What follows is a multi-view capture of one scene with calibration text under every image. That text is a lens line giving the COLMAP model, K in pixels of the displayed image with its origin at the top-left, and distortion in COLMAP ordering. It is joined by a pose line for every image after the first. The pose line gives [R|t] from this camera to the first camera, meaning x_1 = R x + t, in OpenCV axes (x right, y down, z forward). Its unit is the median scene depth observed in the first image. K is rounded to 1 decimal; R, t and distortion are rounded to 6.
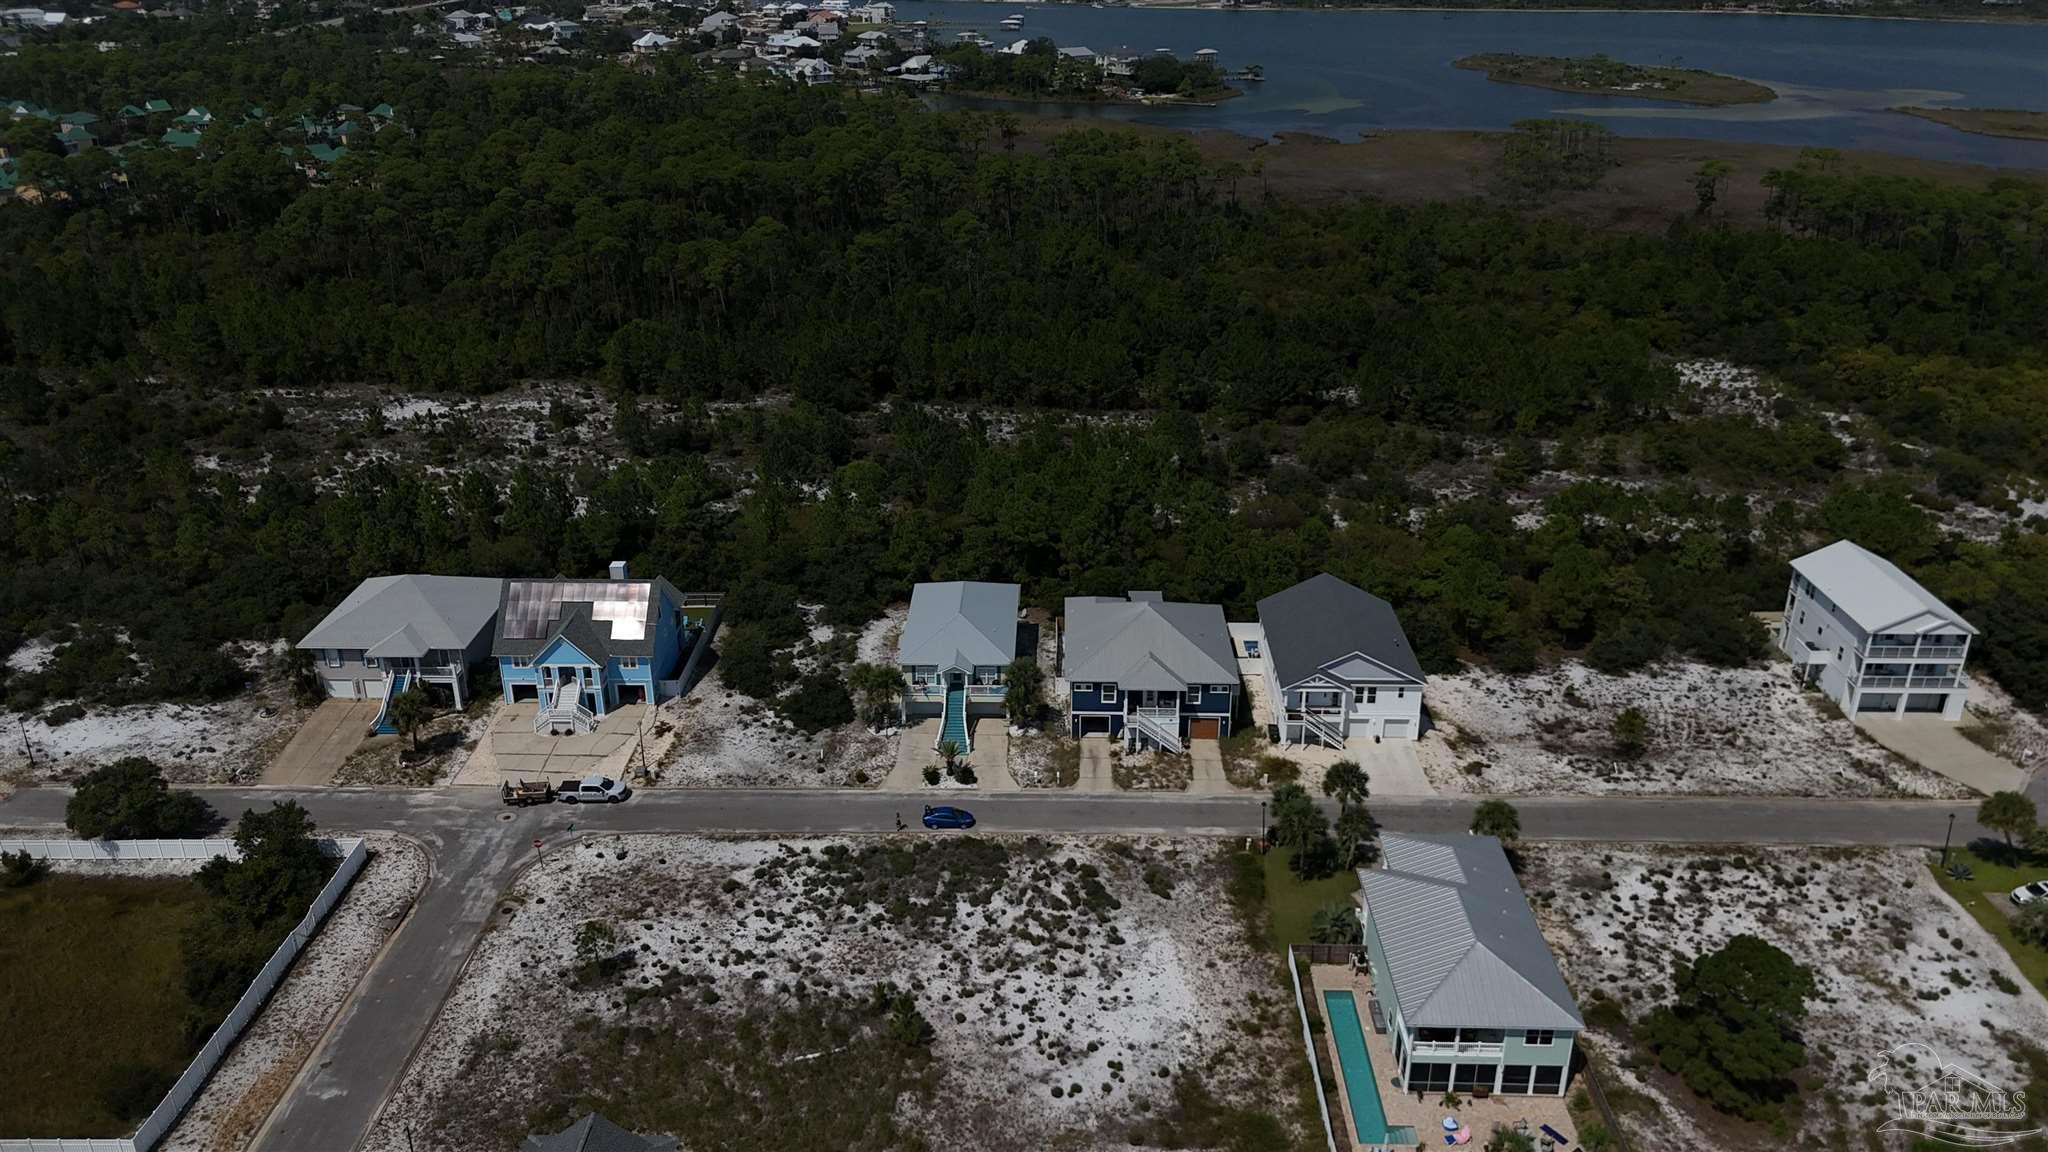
lens RADIAL K [[1510.2, 0, 1020.9], [0, 1510.2, 570.9], [0, 0, 1]] dist [0.079596, -0.083555]
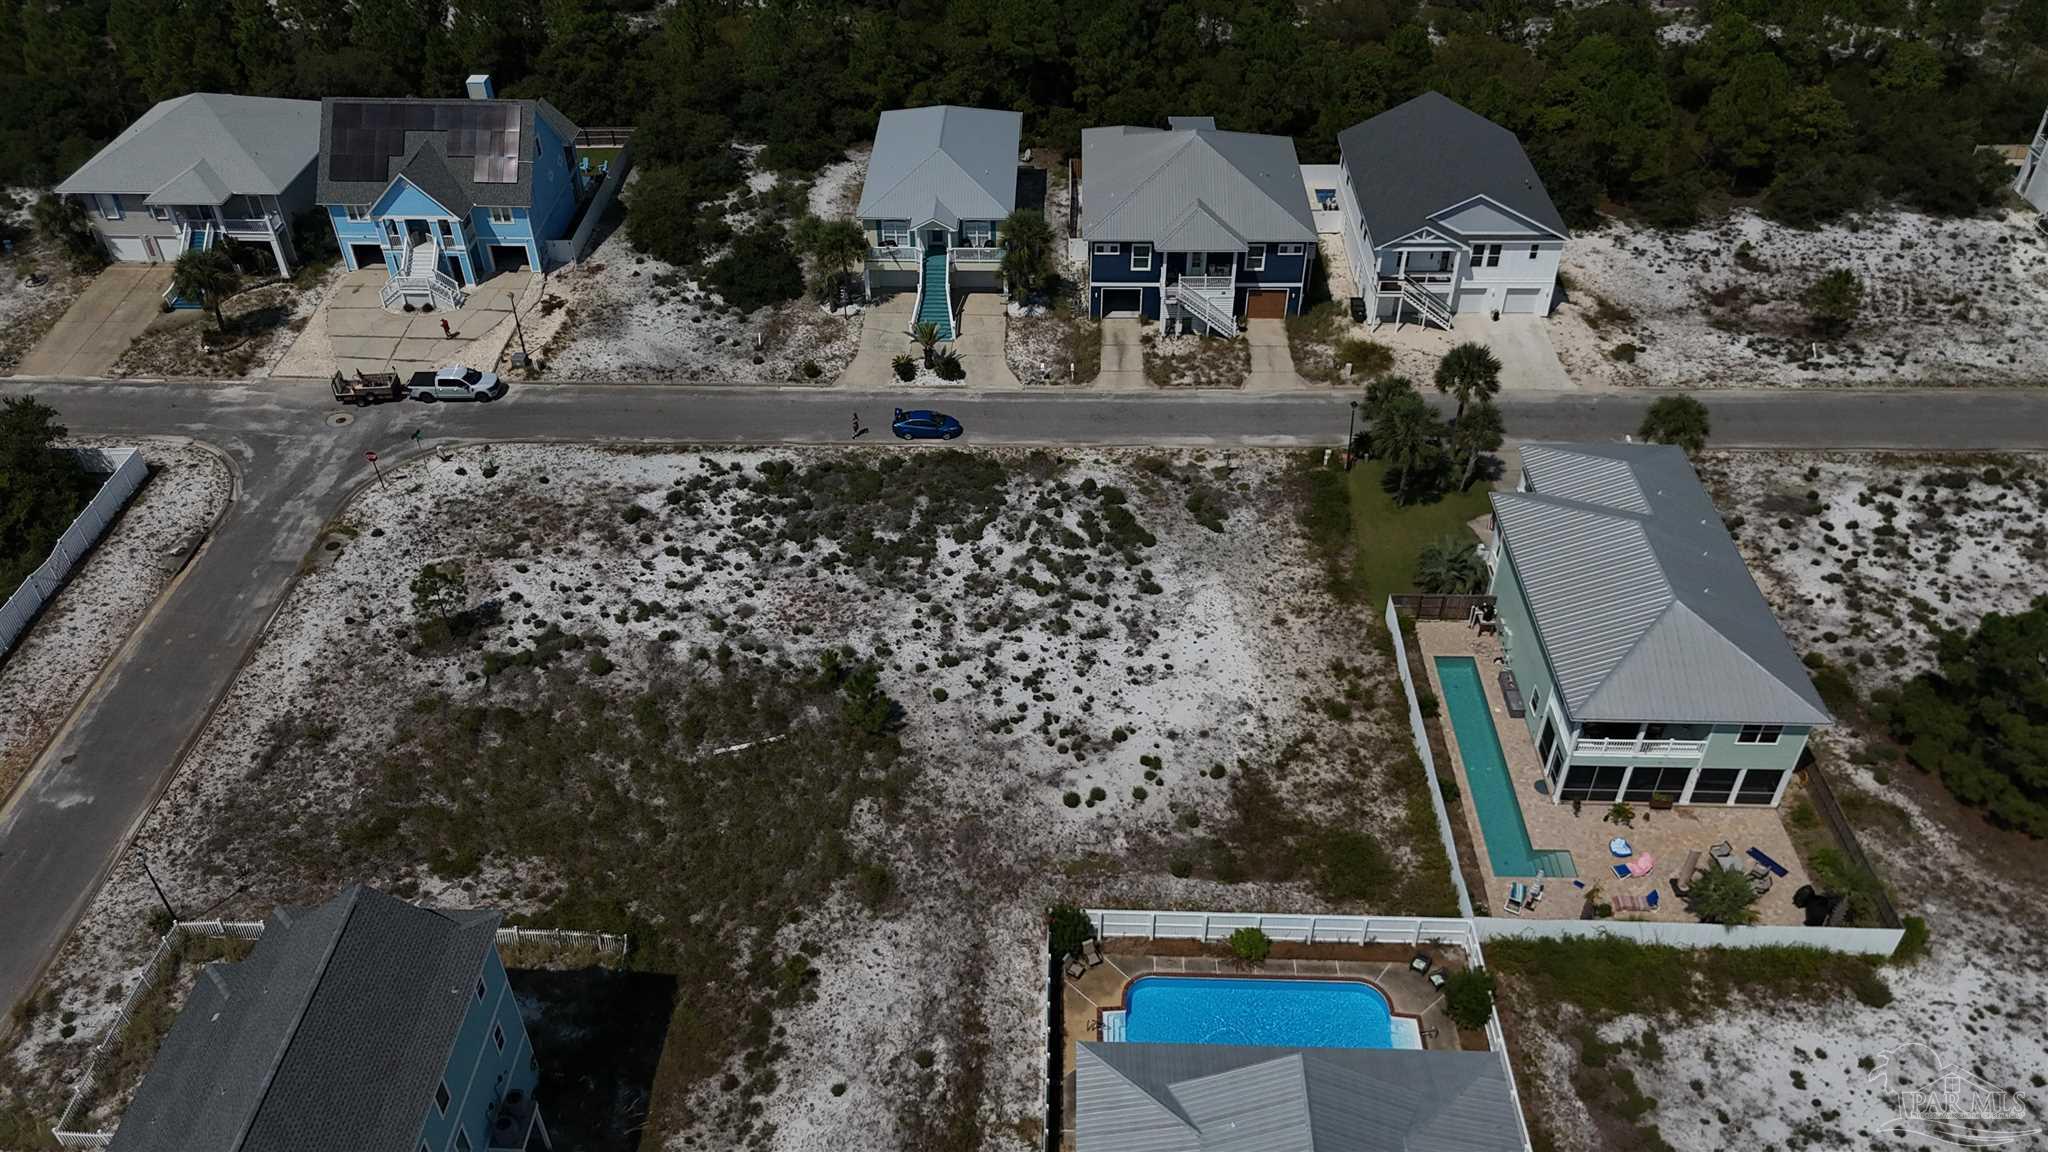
lens RADIAL K [[1510.2, 0, 1020.9], [0, 1510.2, 570.9], [0, 0, 1]] dist [0.079596, -0.083555]
pose [[0.999991, -0.001232, -0.004075, 0.002195], [0.002266, 0.964356, 0.264597, 0.038118], [0.003604, -0.264604, 0.964351, 0.279607]]
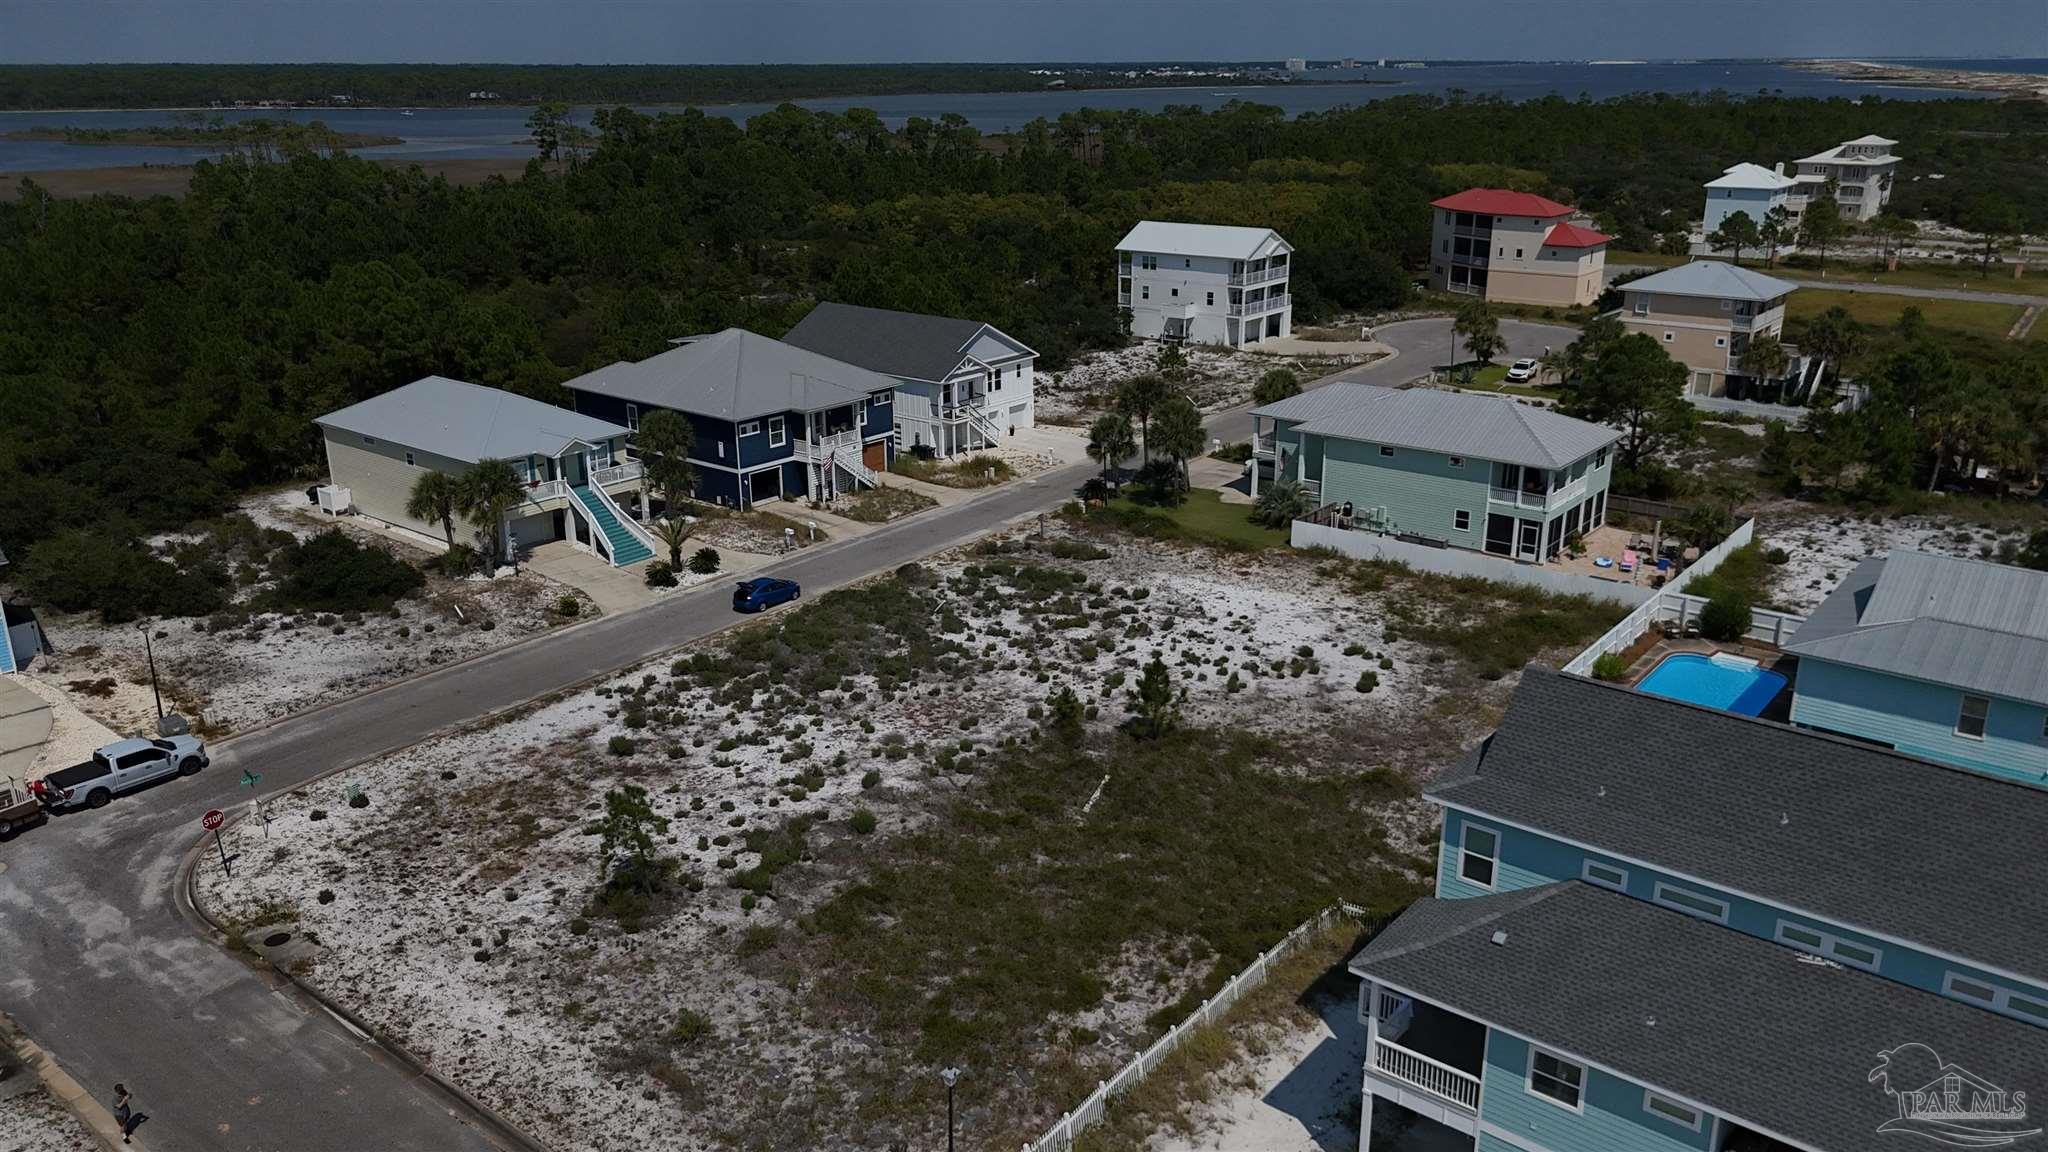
lens RADIAL K [[1510.2, 0, 1020.9], [0, 1510.2, 570.9], [0, 0, 1]] dist [0.079596, -0.083555]
pose [[0.608463, -0.250059, 0.753155, -0.513843], [0.318061, 0.946341, 0.057243, 0.165386], [-0.727056, 0.204719, 0.655347, 0.533124]]
